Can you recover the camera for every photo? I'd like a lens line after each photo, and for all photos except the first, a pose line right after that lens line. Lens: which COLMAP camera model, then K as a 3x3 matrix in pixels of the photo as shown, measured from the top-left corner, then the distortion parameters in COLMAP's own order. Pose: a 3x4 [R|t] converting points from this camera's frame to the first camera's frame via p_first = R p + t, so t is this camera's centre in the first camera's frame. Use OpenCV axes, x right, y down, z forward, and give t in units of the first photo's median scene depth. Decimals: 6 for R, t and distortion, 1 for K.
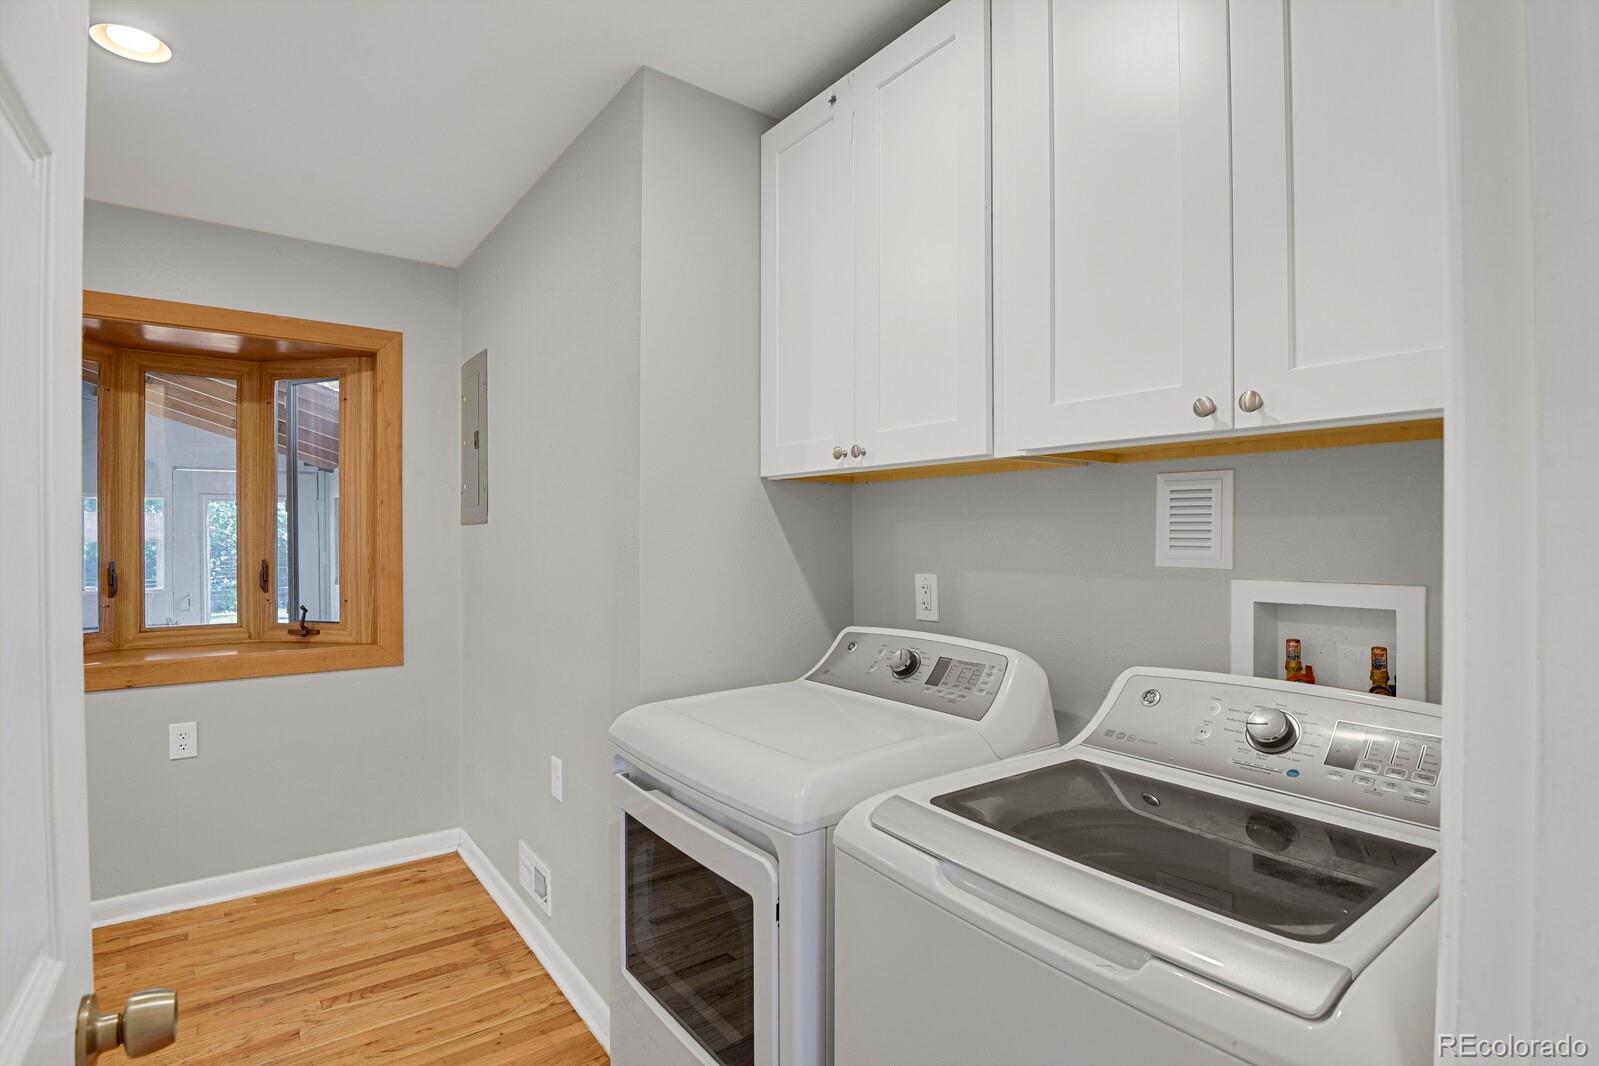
lens RADIAL K [[789.9, 0, 797.6], [0, 789.9, 537.0], [0, 0, 1]] dist [-0.026389, -0.002297]
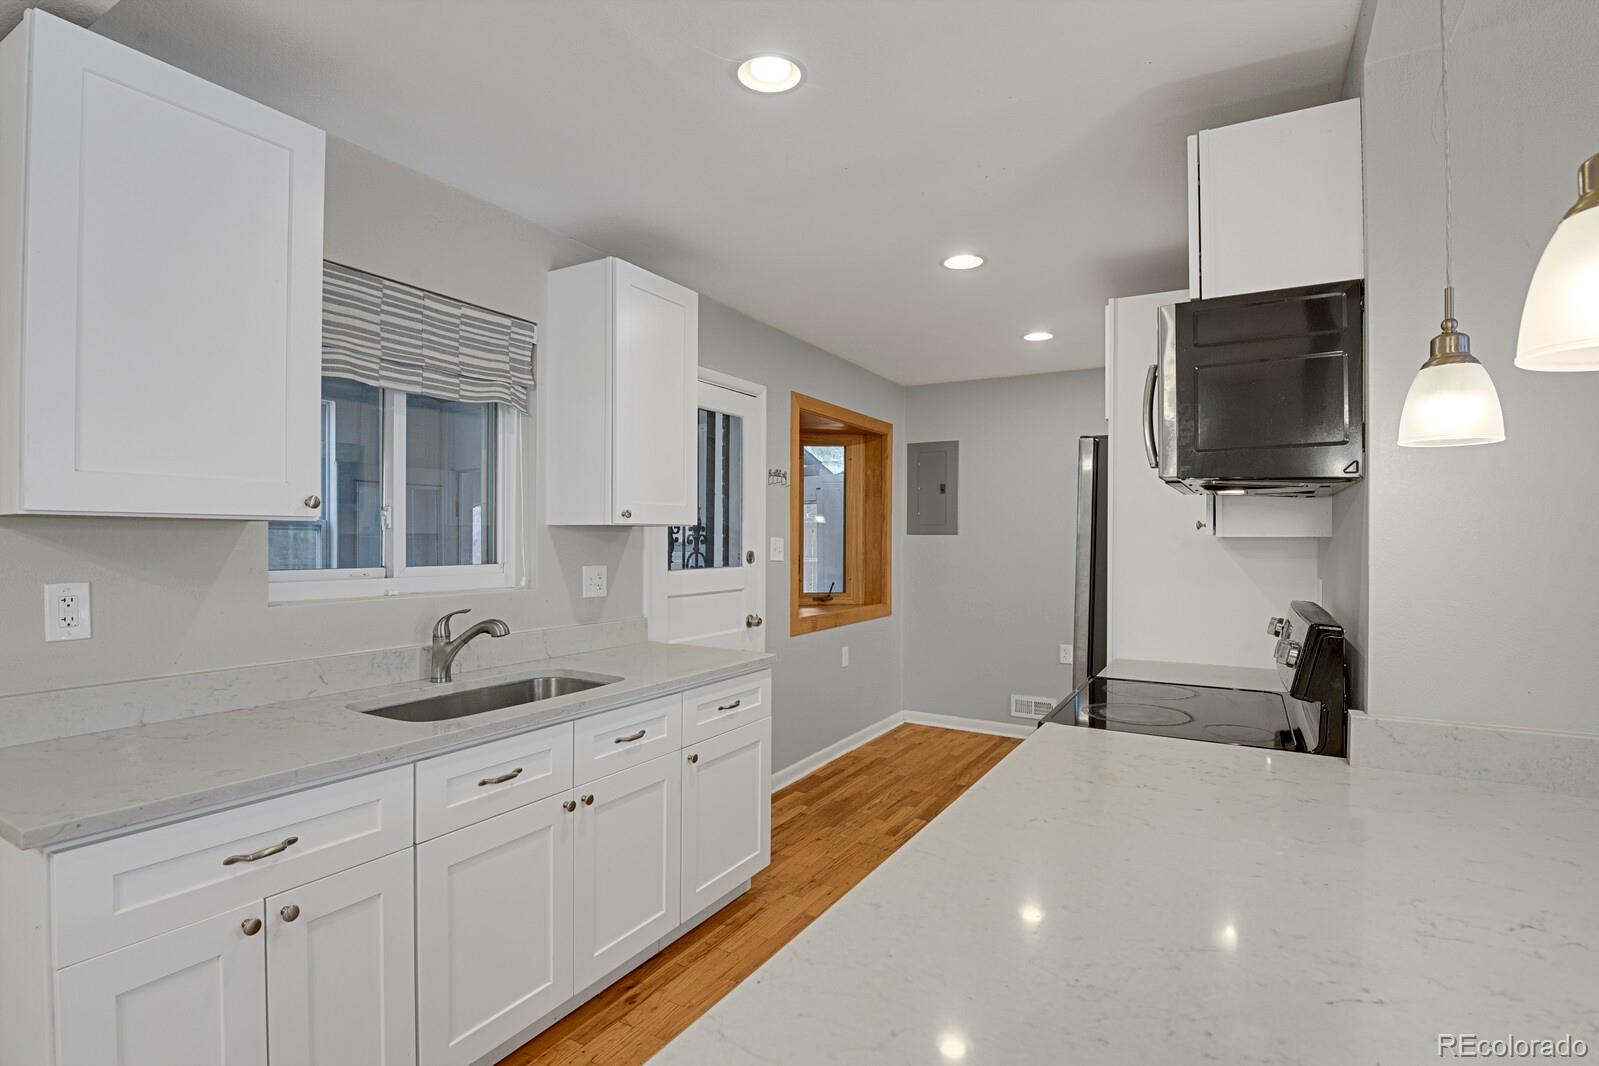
lens RADIAL K [[789.9, 0, 795.9], [0, 789.9, 536.3], [0, 0, 1]] dist [-0.026389, -0.002297]
pose [[0.914151, 0.007492, 0.405305, -1.606194], [-0.004891, 0.999960, -0.007454, 0.003814], [-0.405345, 0.004832, 0.914151, -0.587133]]
